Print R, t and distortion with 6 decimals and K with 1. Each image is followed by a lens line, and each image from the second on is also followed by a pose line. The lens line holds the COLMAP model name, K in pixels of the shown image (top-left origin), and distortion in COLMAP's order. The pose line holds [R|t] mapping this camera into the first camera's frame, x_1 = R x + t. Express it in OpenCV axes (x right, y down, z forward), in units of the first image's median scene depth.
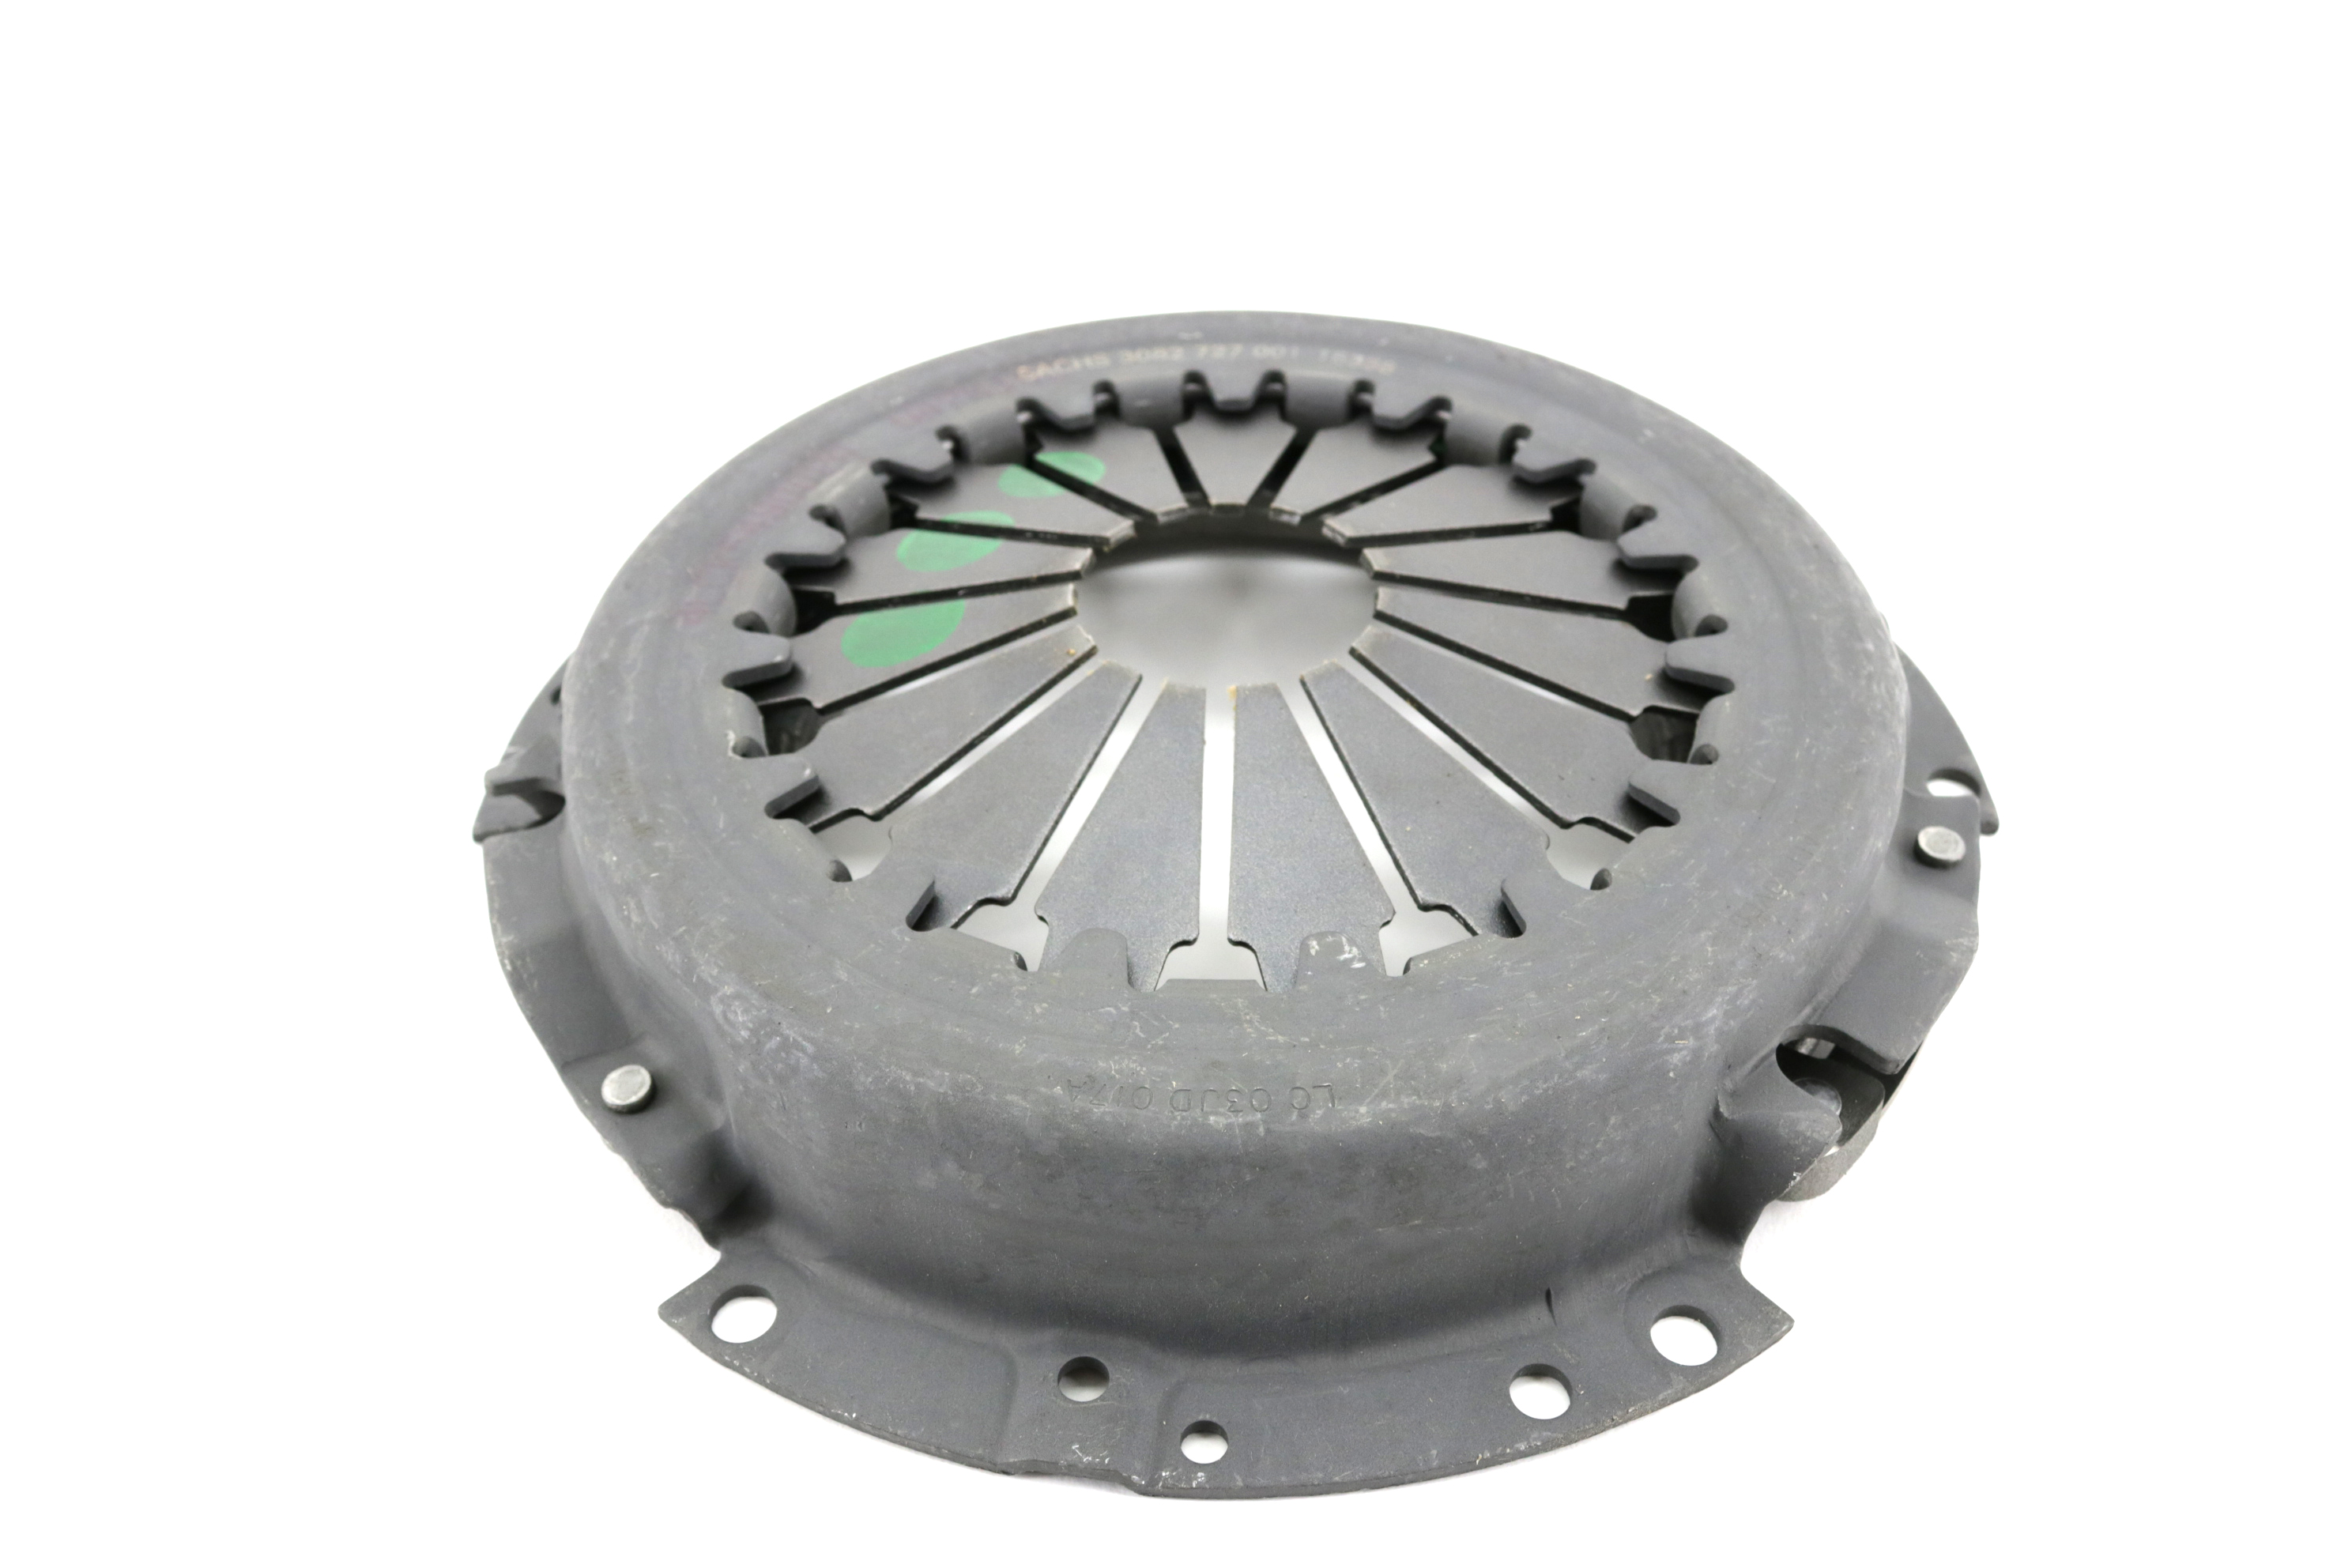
lens RADIAL K [[1870.4, 0, 1174.8], [0, 1870.4, 792.2], [0, 0, 1]] dist [-0.133625, 0.003276]
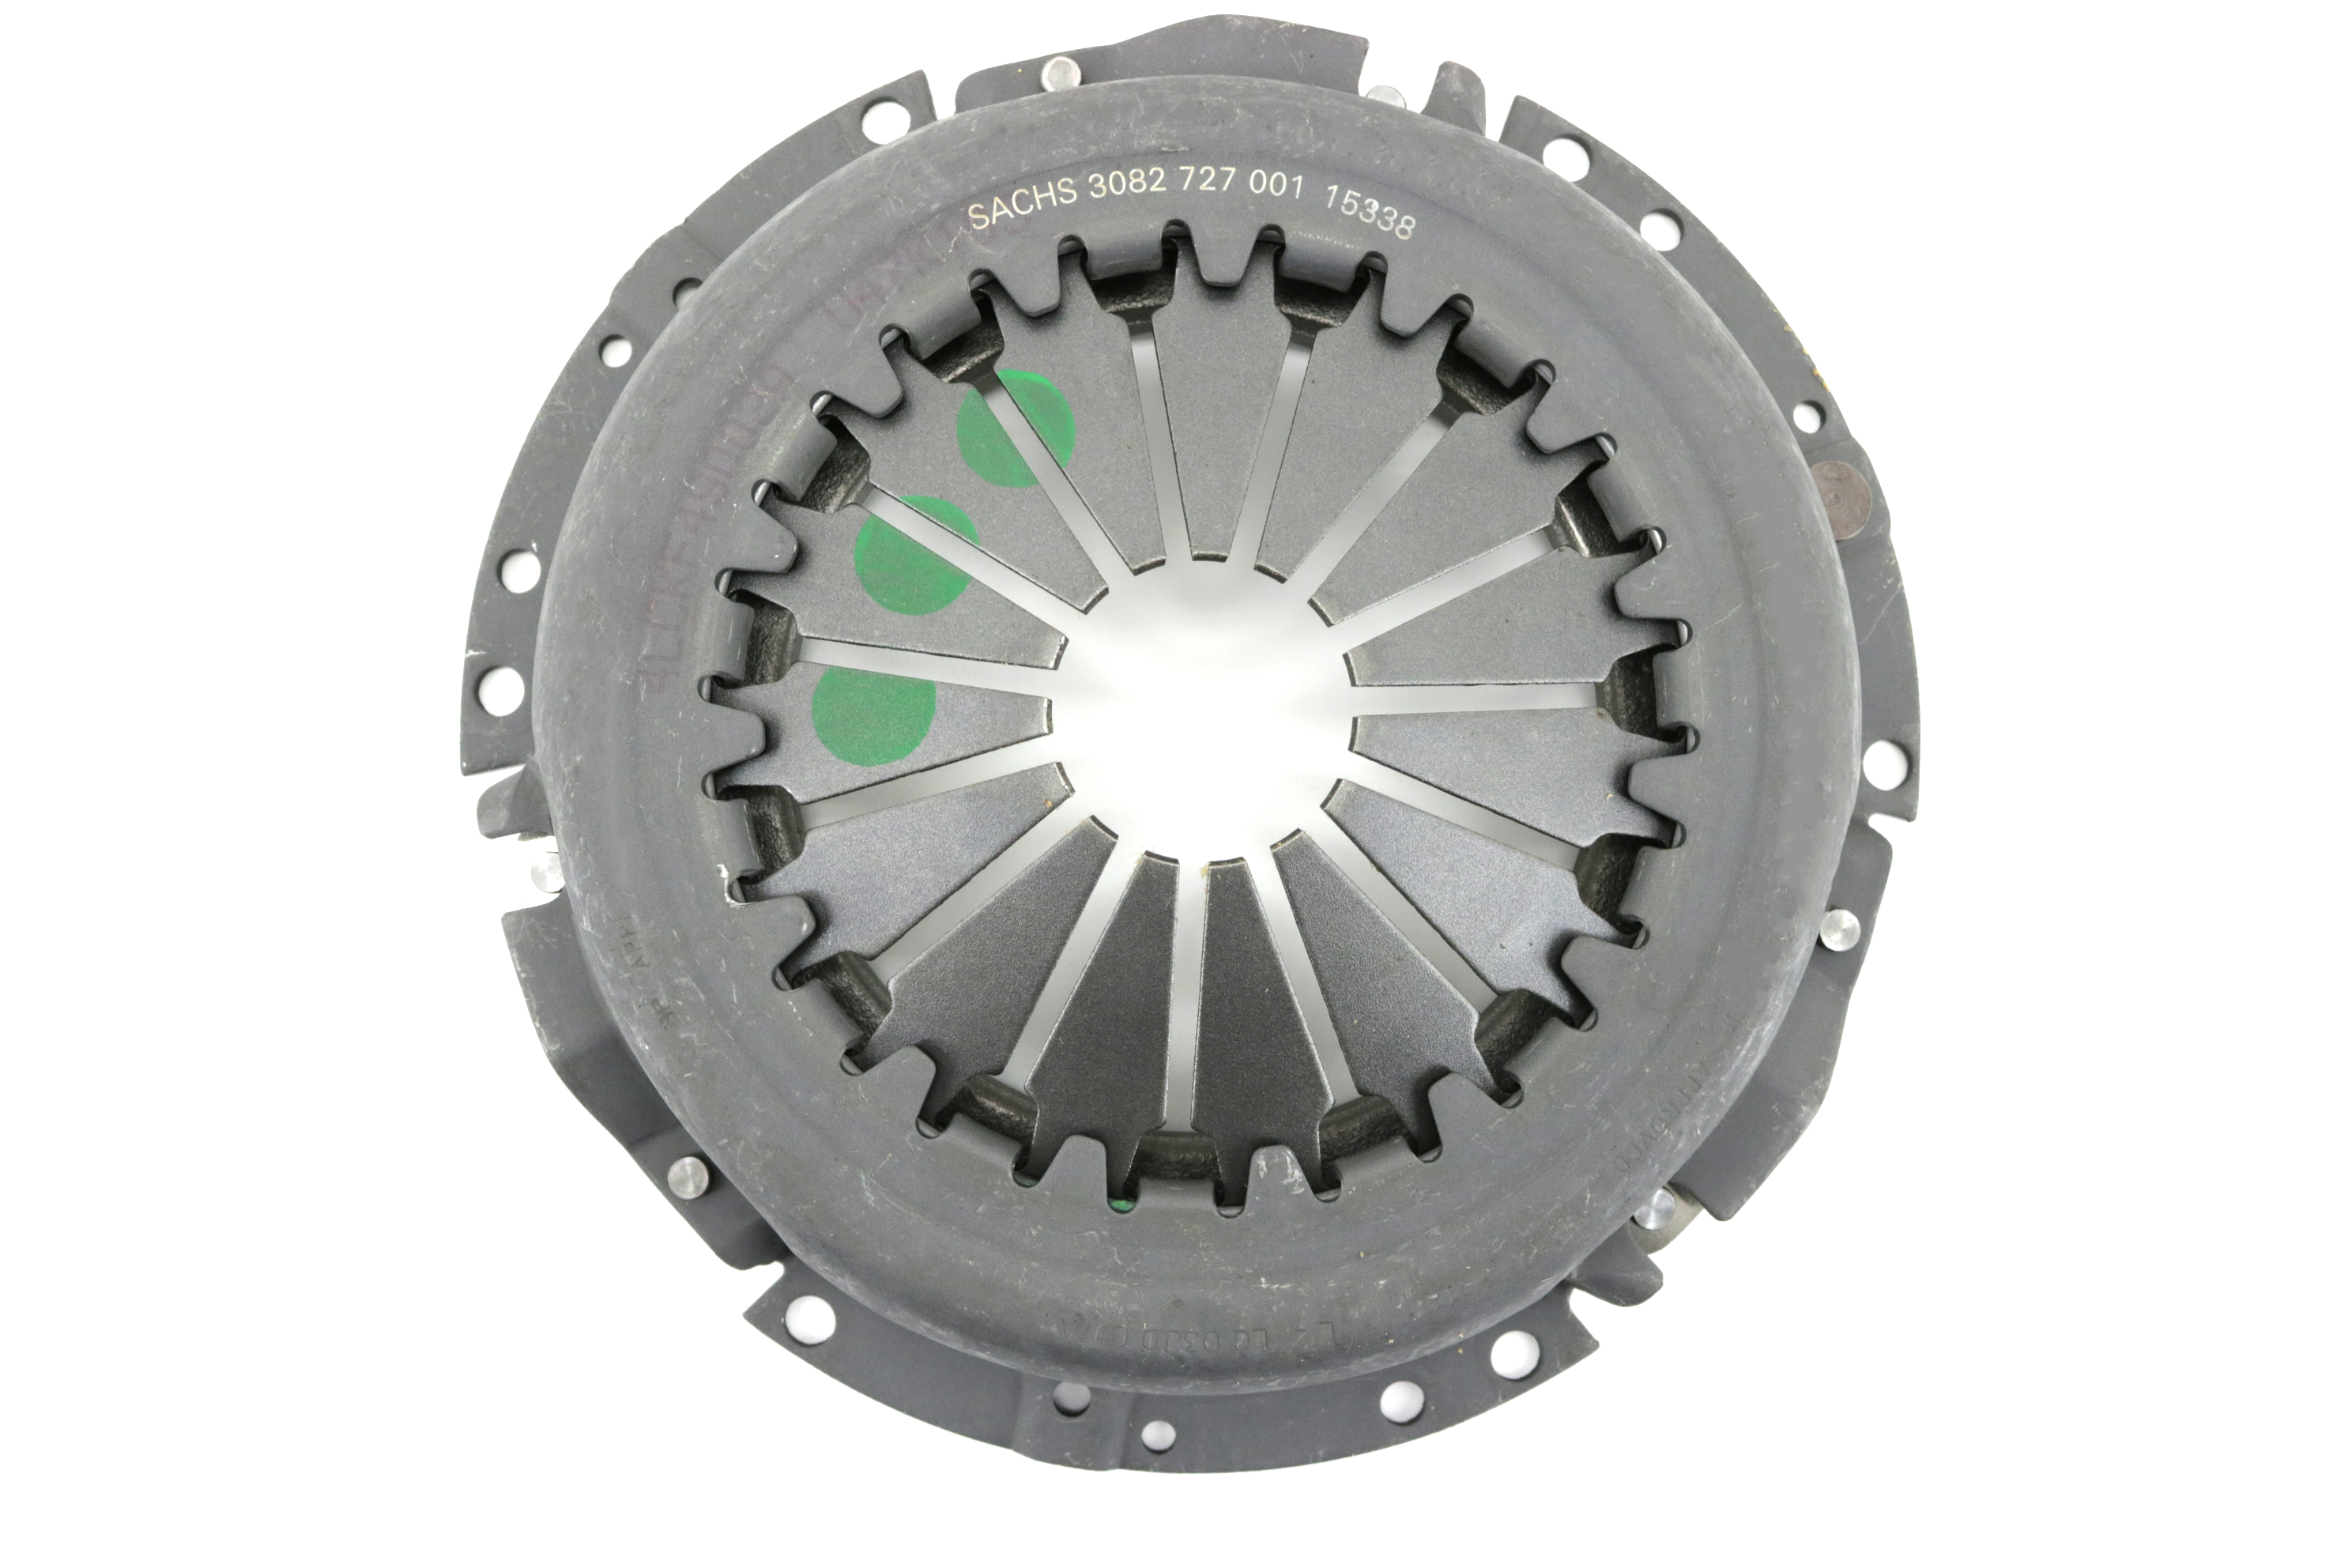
lens RADIAL K [[1870.4, 0, 1170.4], [0, 1870.4, 793.2], [0, 0, 1]] dist [-0.133625, 0.003276]
pose [[0.999033, 0.010914, 0.042582, -0.036850], [-0.037543, 0.715730, 0.697367, -0.893494], [-0.022866, -0.698292, 0.715448, 0.310615]]
